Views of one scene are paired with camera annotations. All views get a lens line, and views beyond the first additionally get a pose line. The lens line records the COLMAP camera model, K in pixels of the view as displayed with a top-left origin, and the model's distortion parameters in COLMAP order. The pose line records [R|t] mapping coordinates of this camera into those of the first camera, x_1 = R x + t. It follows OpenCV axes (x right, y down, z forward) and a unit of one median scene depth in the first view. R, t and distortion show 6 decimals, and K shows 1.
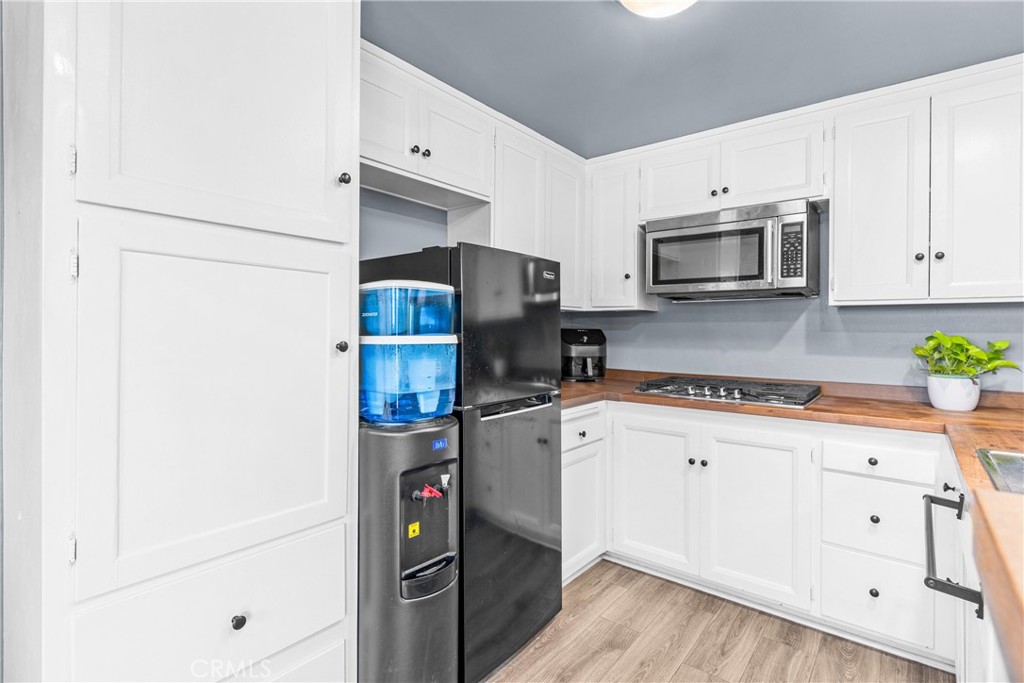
lens RADIAL K [[493.0, 0, 514.0], [0, 493.0, 333.1], [0, 0, 1]] dist [-0.000277, -0.000192]
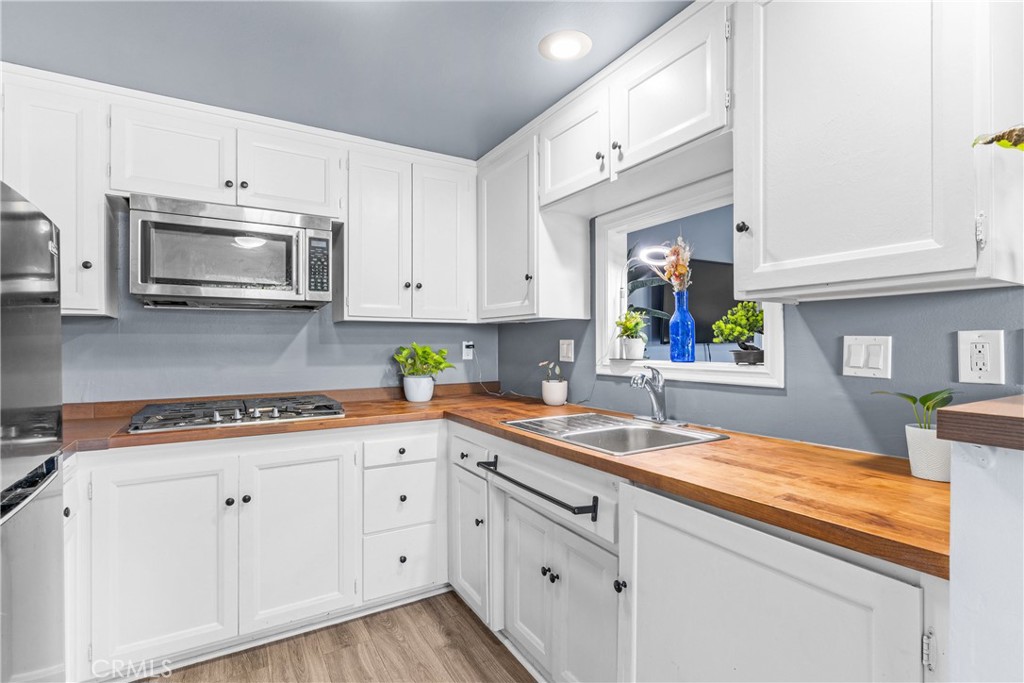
lens RADIAL K [[487.7, 0, 512.0], [0, 487.7, 341.5], [0, 0, 1]] dist [0.001092, -0.000074]
pose [[0.348520, -0.002106, 0.937299, -0.250114], [0.011755, 0.999929, -0.002124, -0.001391], [-0.937228, 0.011759, 0.348520, 0.274746]]
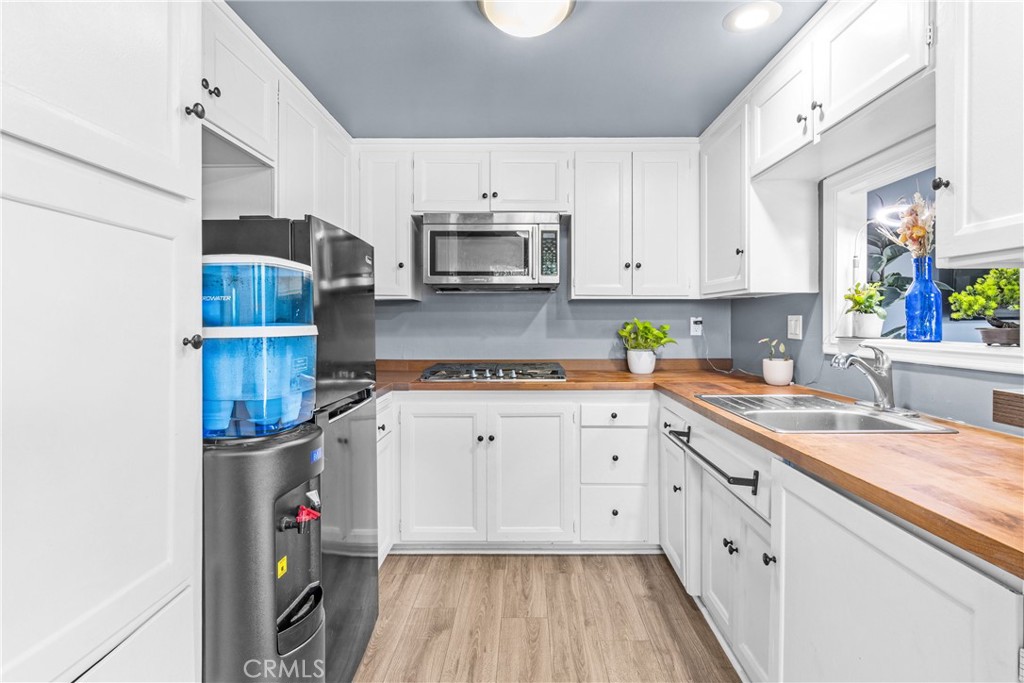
lens RADIAL K [[496.5, 0, 521.9], [0, 496.5, 323.7], [0, 0, 1]] dist [-0.000281, -0.000092]
pose [[0.781940, -0.010138, 0.623272, -0.261820], [0.009632, 0.999945, 0.004181, 0.001494], [-0.623280, 0.002734, 0.781994, 0.079783]]
